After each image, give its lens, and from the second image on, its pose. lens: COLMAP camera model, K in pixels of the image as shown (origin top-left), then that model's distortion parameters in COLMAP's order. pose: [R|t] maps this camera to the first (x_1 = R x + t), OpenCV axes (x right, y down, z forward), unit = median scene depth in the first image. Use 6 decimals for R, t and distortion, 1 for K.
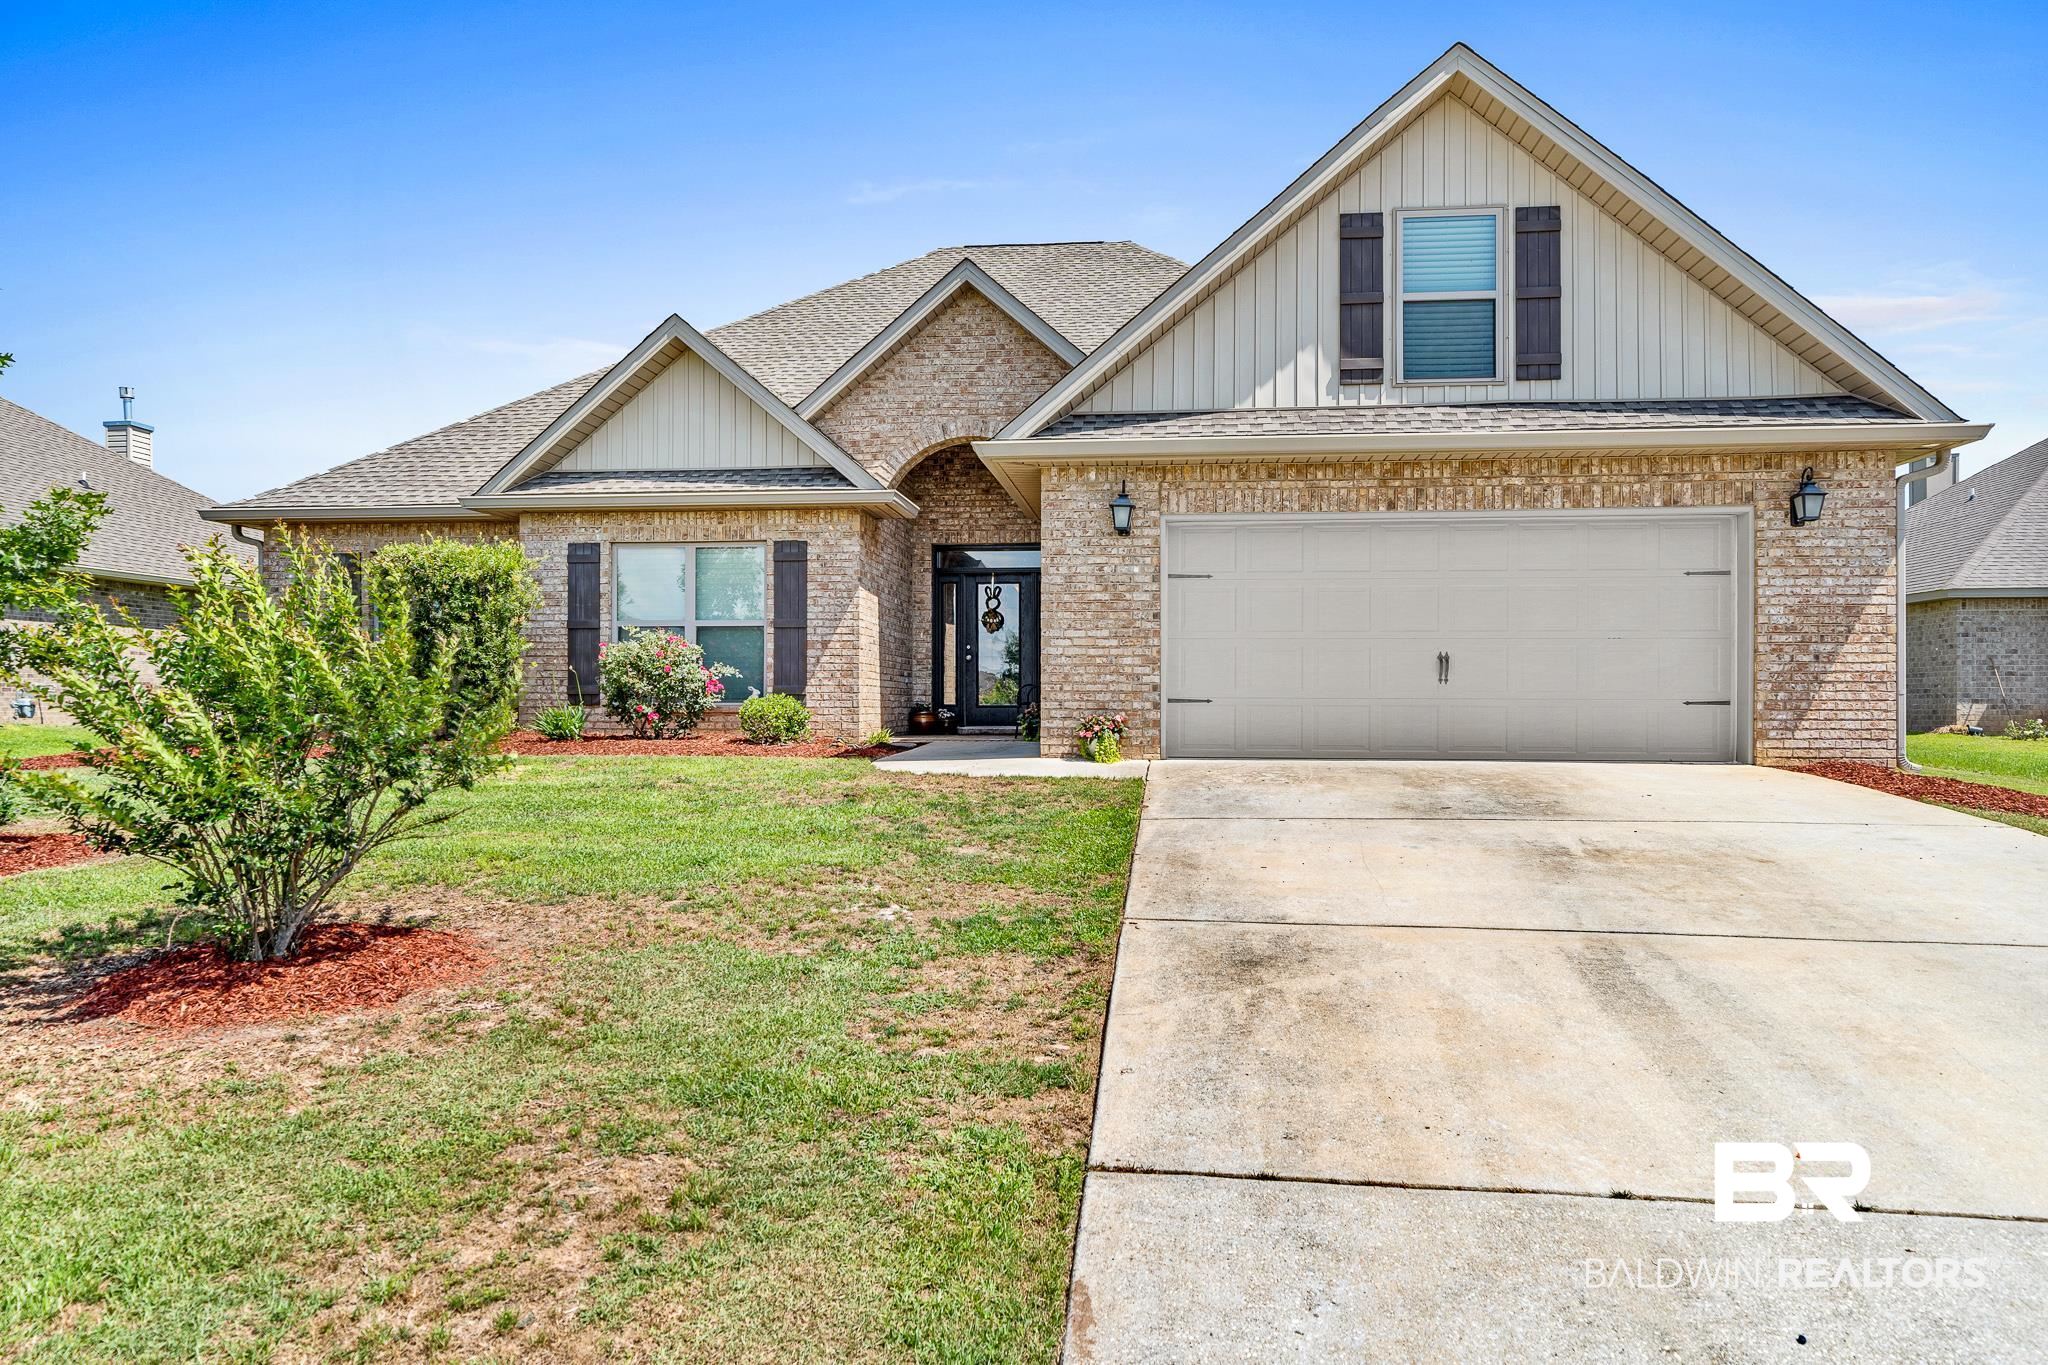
lens RADIAL K [[1337.5, 0, 1017.6], [0, 1337.5, 674.6], [0, 0, 1]] dist [0.003968, 0.002524]
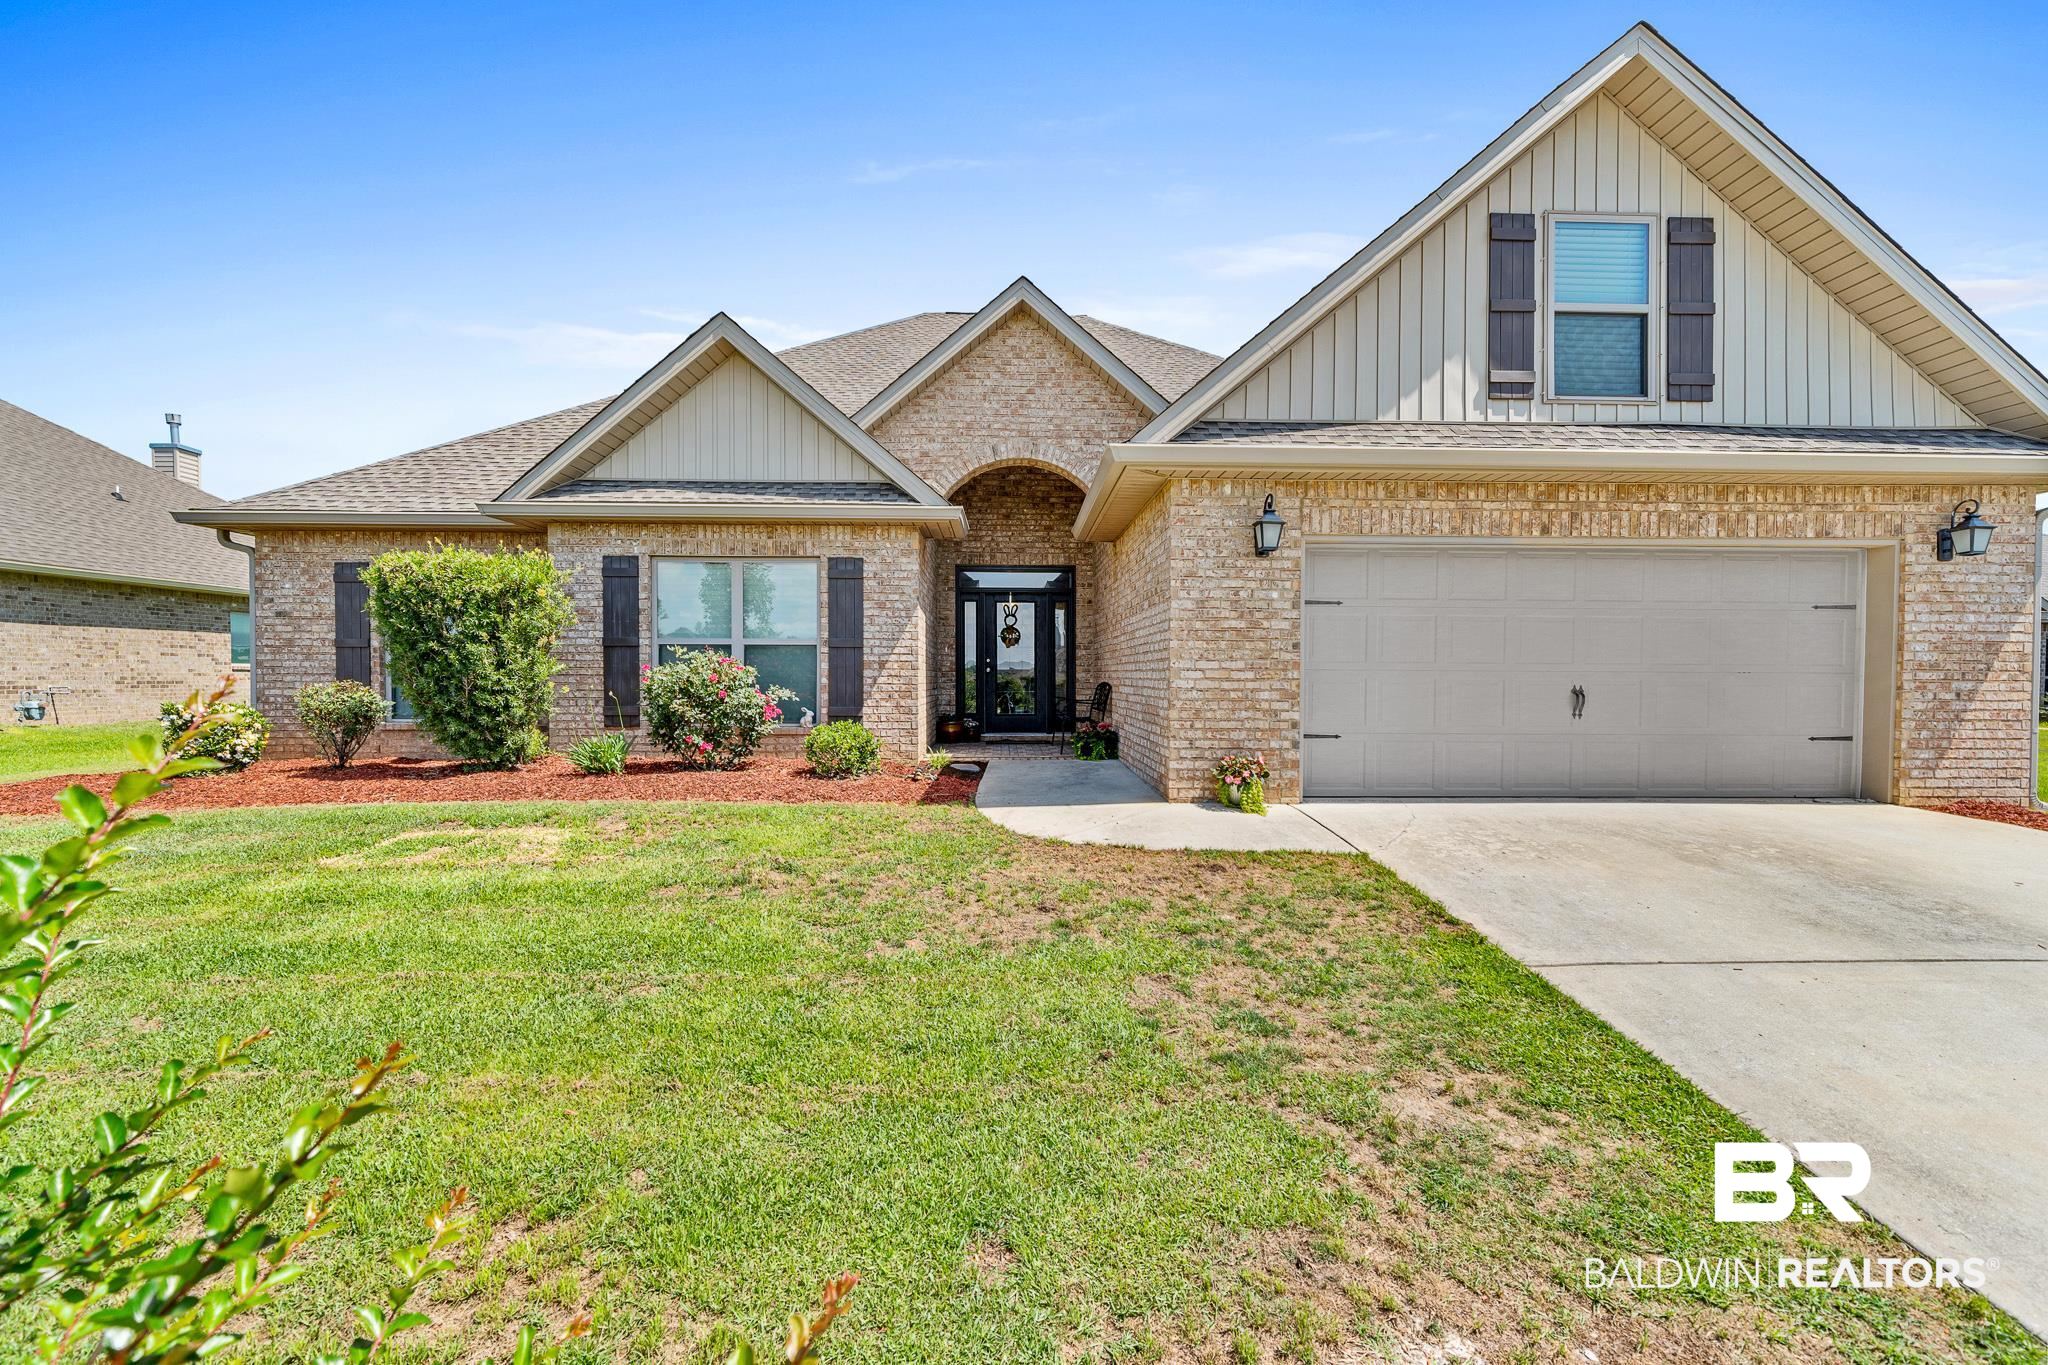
lens RADIAL K [[880.1, 0, 1024.0], [0, 880.1, 682.5], [0, 0, 1]] dist [0.000089, -0.000070]
pose [[0.989969, 0.000534, 0.141285, -0.163237], [-0.004679, 0.999568, 0.029009, -0.035486], [-0.141208, -0.029379, 0.989544, 0.430796]]
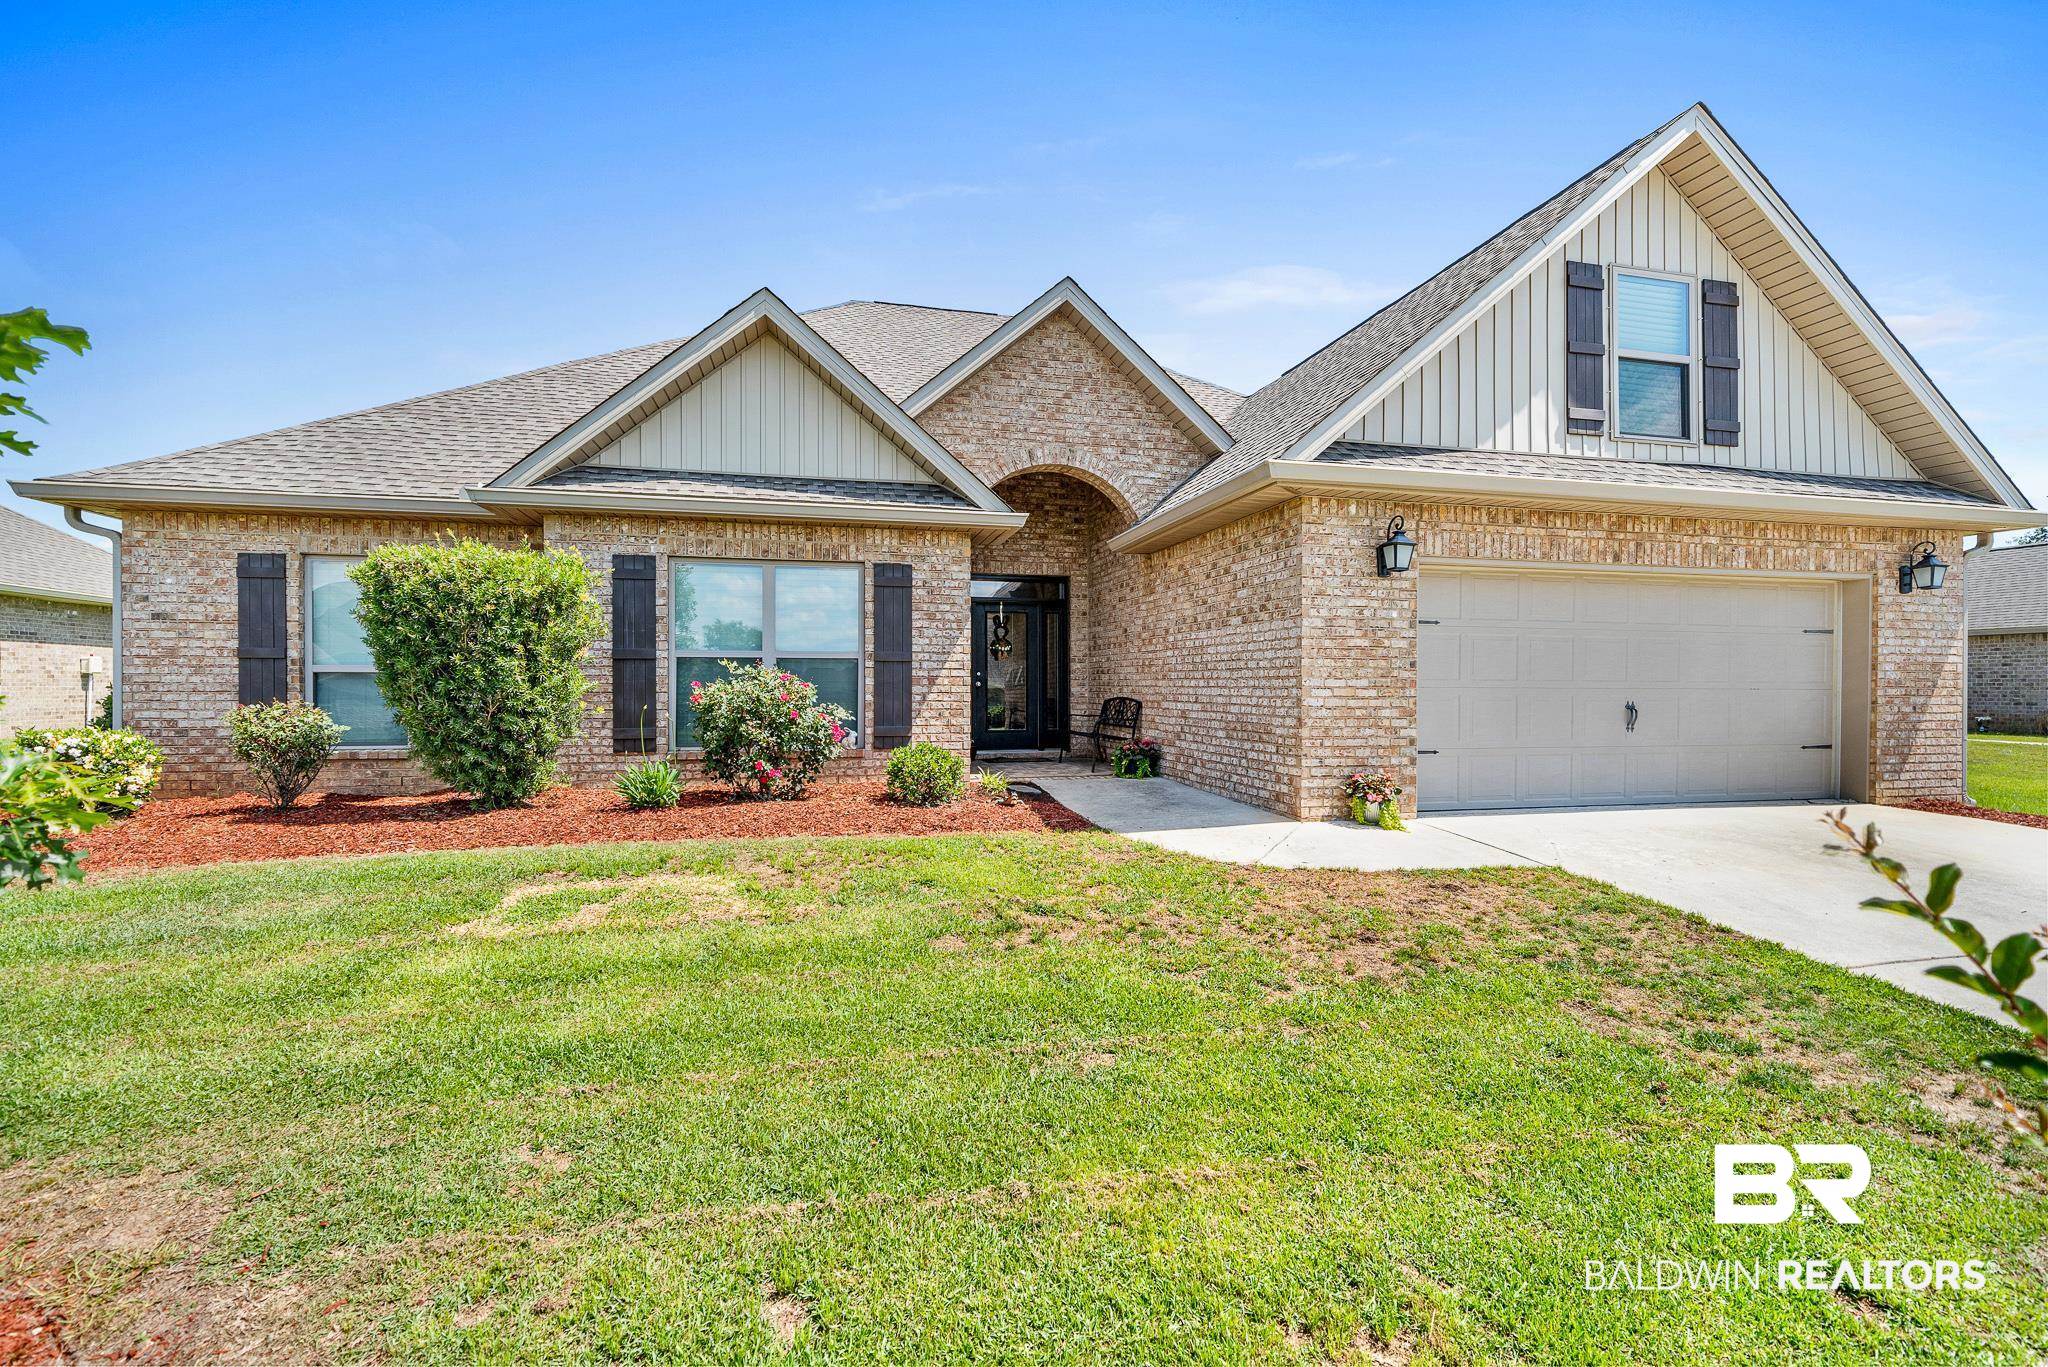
lens RADIAL K [[912.2, 0, 1018.0], [0, 912.2, 679.4], [0, 0, 1]] dist [0.001002, 0.000273]
pose [[0.941108, 0.002528, 0.338096, -0.367629], [-0.008069, 0.999855, 0.014986, -0.040670], [-0.338009, -0.016831, 0.940992, 0.492868]]
